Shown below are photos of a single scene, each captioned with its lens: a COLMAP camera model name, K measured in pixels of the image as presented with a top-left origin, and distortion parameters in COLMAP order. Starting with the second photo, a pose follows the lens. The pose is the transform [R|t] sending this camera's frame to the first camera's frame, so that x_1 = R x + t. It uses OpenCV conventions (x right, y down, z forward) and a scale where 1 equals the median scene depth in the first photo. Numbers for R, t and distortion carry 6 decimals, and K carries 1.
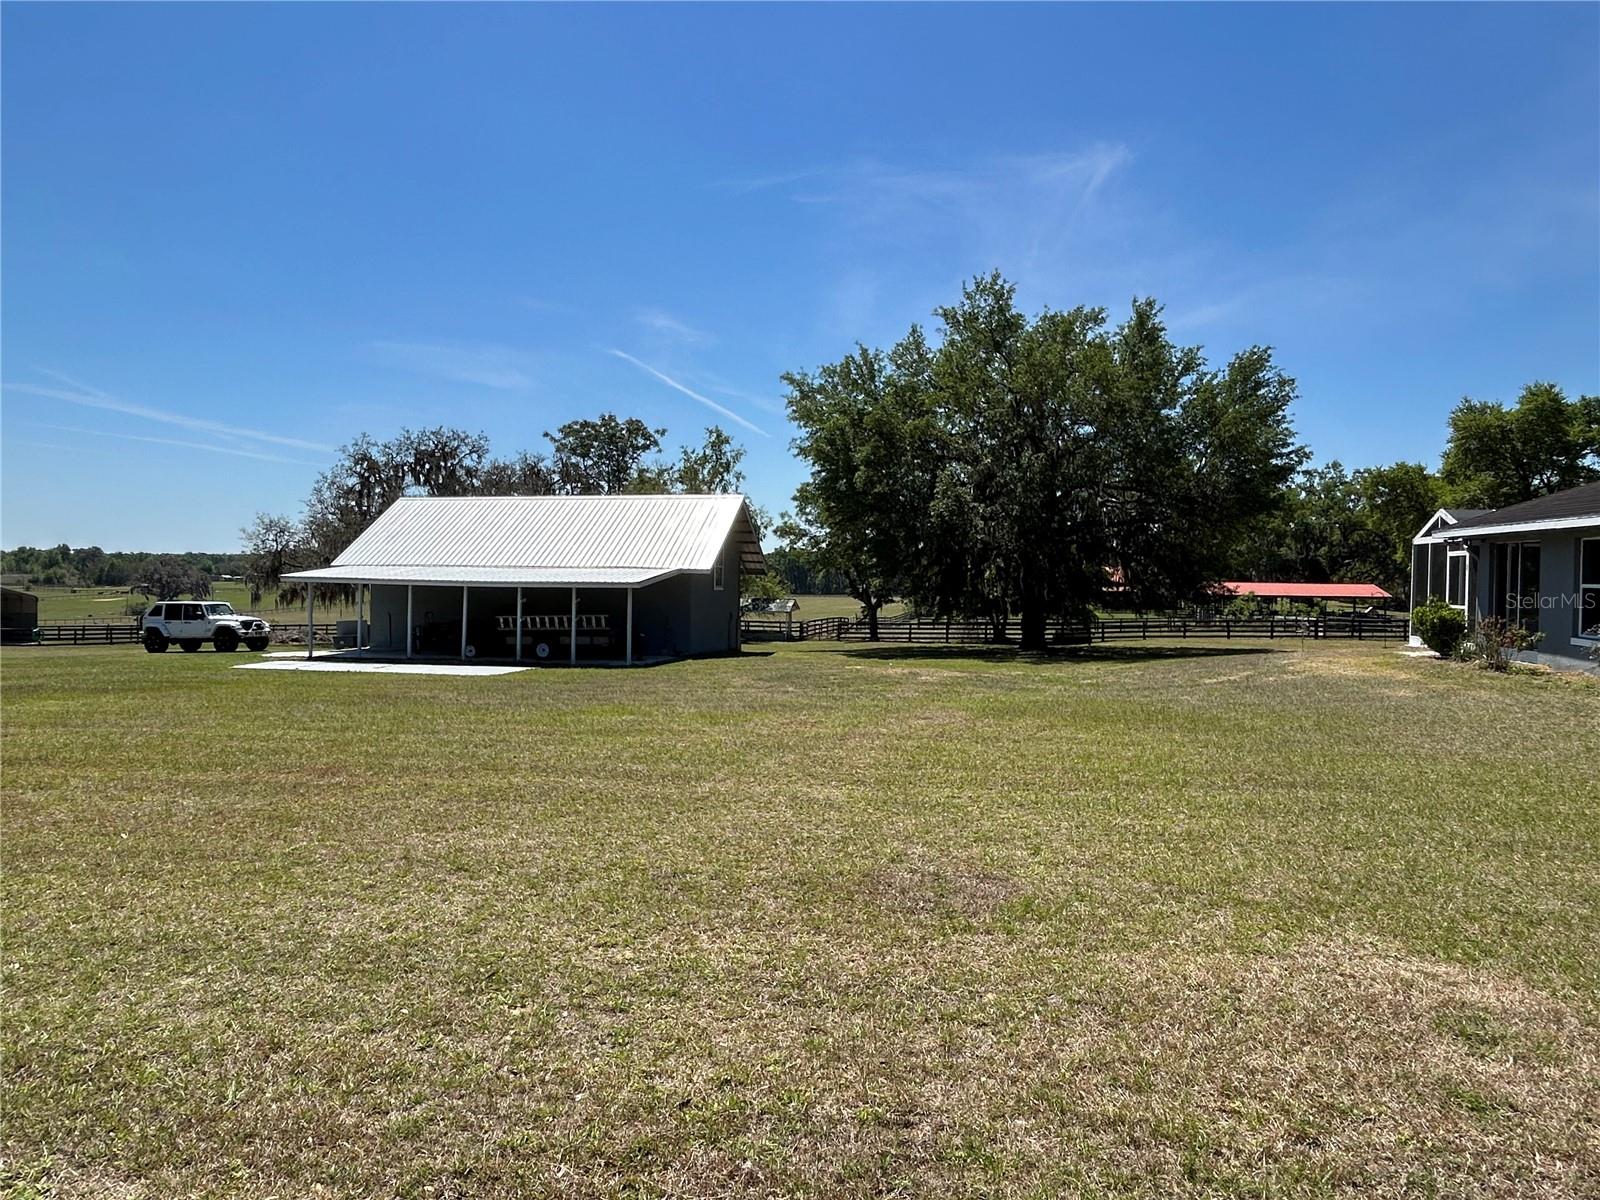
lens RADIAL K [[974.0, 0, 799.1], [0, 974.0, 597.3], [0, 0, 1]] dist [0.002324, 0.001003]
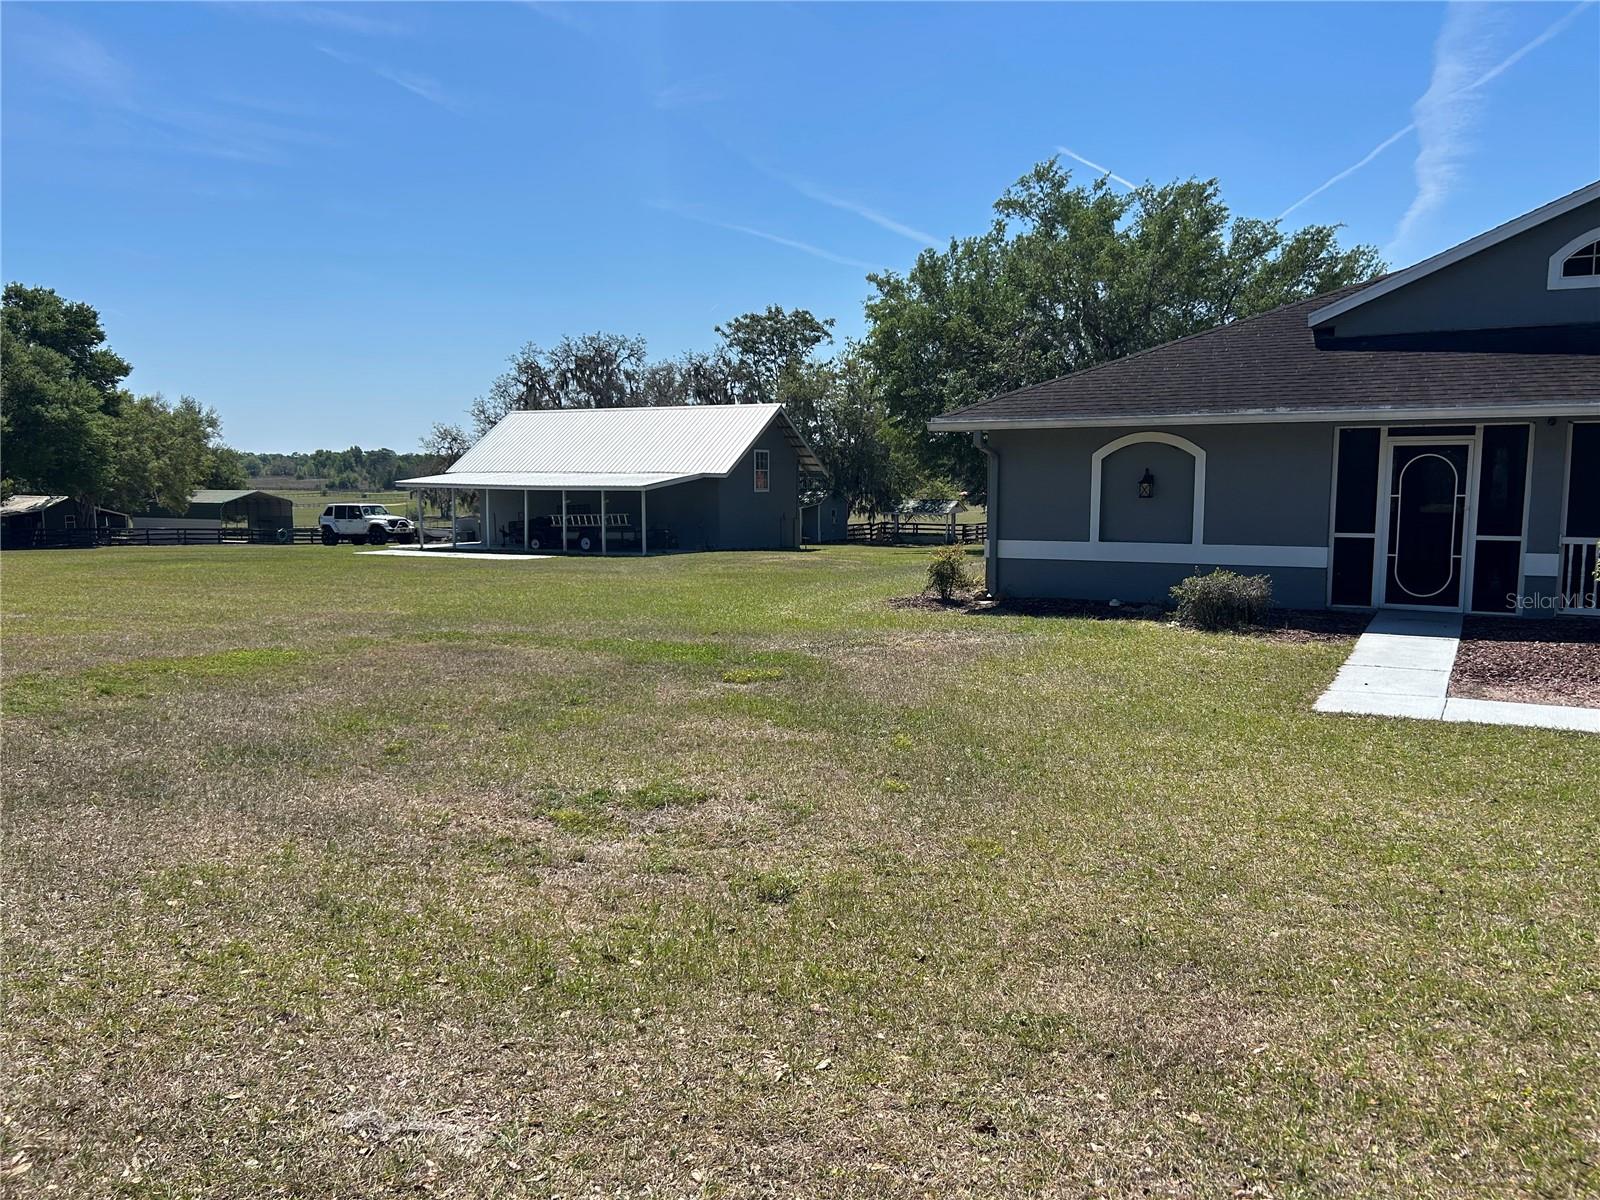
lens RADIAL K [[1201.1, 0, 795.6], [0, 1201.1, 600.3], [0, 0, 1]] dist [0.048236, -0.058829]
pose [[0.954475, 0.019253, -0.297669, 0.288684], [0.005737, 0.996545, 0.082854, 0.002317], [0.298236, -0.080790, 0.951067, -0.224037]]
